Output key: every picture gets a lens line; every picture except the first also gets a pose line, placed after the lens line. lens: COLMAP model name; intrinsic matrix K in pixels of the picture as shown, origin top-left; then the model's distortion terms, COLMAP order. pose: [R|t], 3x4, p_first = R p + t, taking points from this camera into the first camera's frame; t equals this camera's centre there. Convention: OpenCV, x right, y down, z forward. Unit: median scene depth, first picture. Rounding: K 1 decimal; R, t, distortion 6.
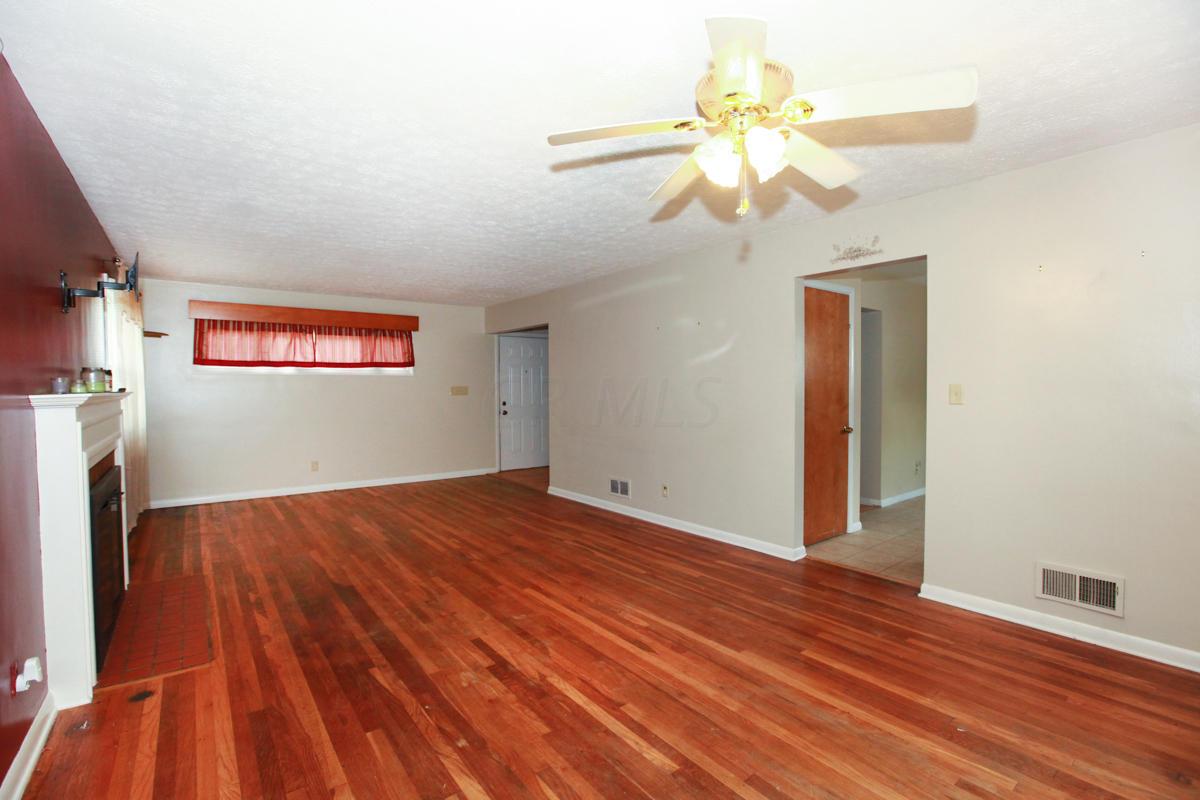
lens RADIAL K [[544.1, 0, 592.6], [0, 544.1, 399.0], [0, 0, 1]] dist [-0.056746, 0.019038]
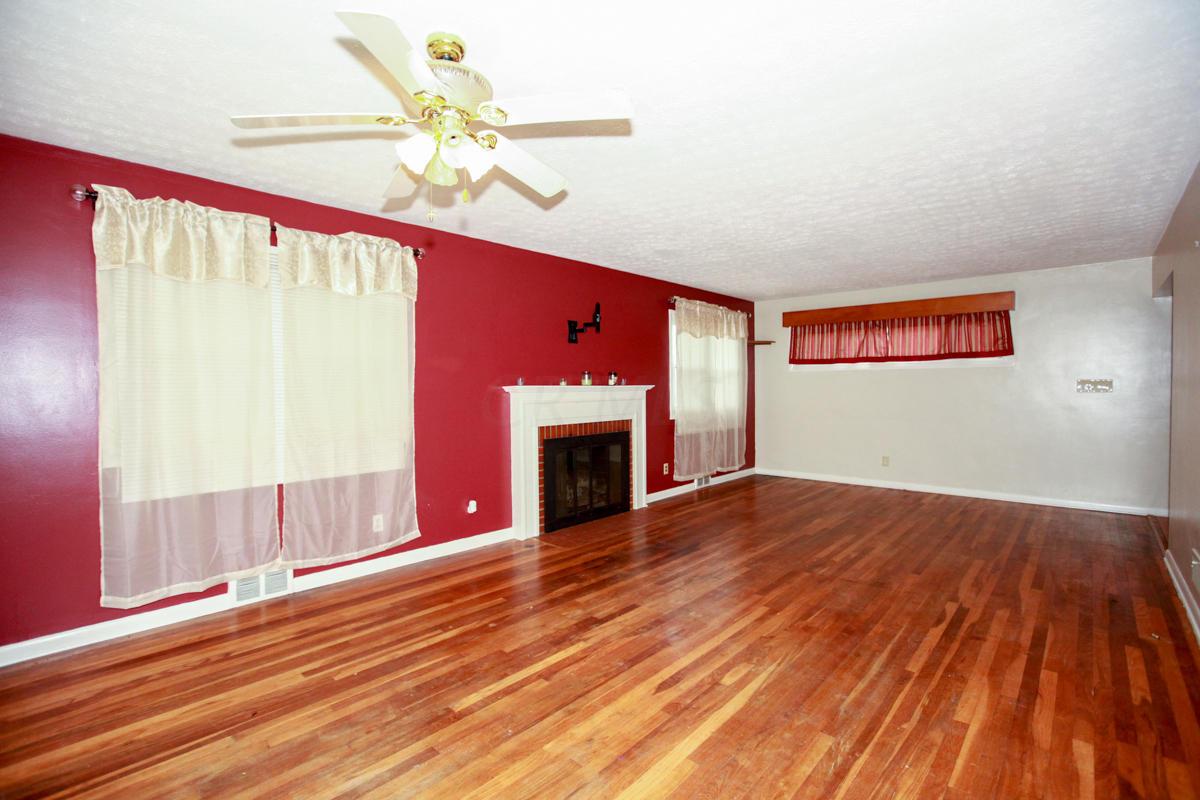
lens RADIAL K [[544.1, 0, 592.6], [0, 544.1, 399.0], [0, 0, 1]] dist [-0.056746, 0.019038]
pose [[0.166392, 0.024371, -0.985758, 0.658599], [-0.015049, 0.999641, 0.022174, -0.007069], [0.985945, 0.011145, 0.166699, 0.537873]]
